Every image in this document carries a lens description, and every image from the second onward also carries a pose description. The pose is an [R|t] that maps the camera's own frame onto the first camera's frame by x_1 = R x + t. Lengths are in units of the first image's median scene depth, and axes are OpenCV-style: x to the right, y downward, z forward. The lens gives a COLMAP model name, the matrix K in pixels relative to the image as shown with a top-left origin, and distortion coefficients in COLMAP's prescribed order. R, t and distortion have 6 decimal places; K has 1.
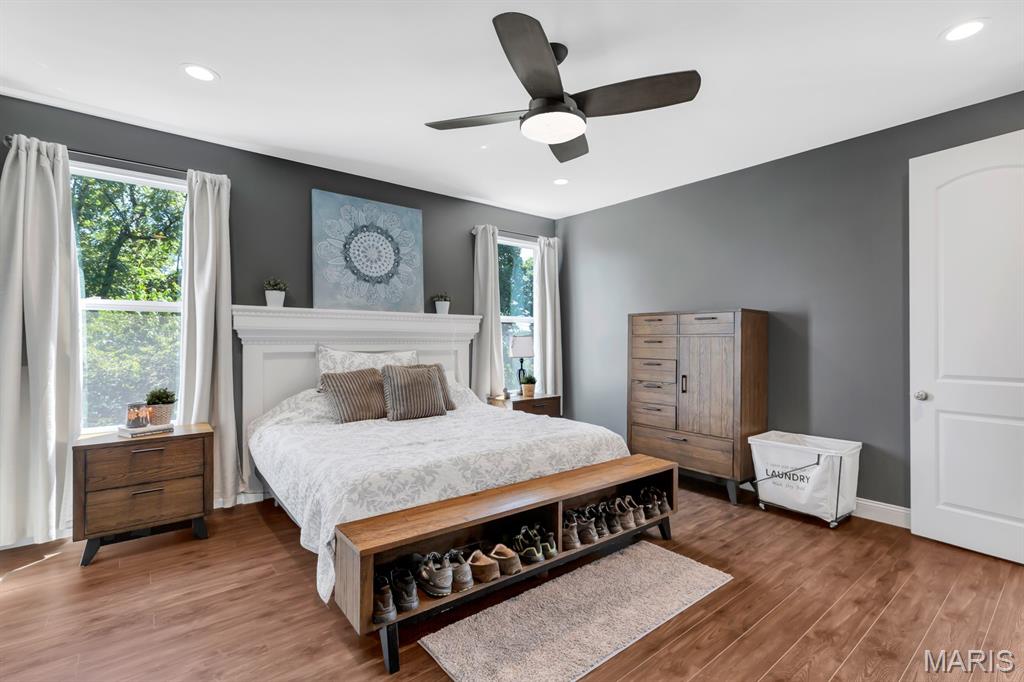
lens RADIAL K [[463.5, 0, 513.7], [0, 463.5, 345.4], [0, 0, 1]] dist [0.000206, -0.000434]
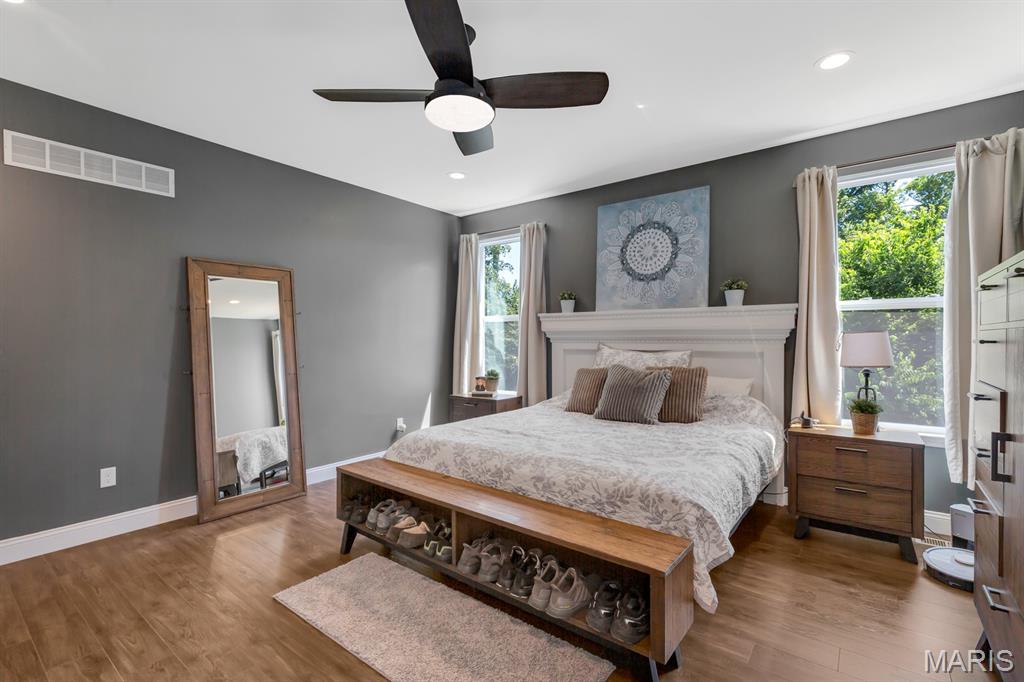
lens RADIAL K [[463.5, 0, 510.0], [0, 463.5, 335.5], [0, 0, 1]] dist [0.000206, -0.000434]
pose [[0.231943, -0.008833, -0.972689, 0.591315], [-0.009178, 0.999894, -0.011269, -0.005739], [0.972686, 0.011542, 0.231837, 0.499619]]
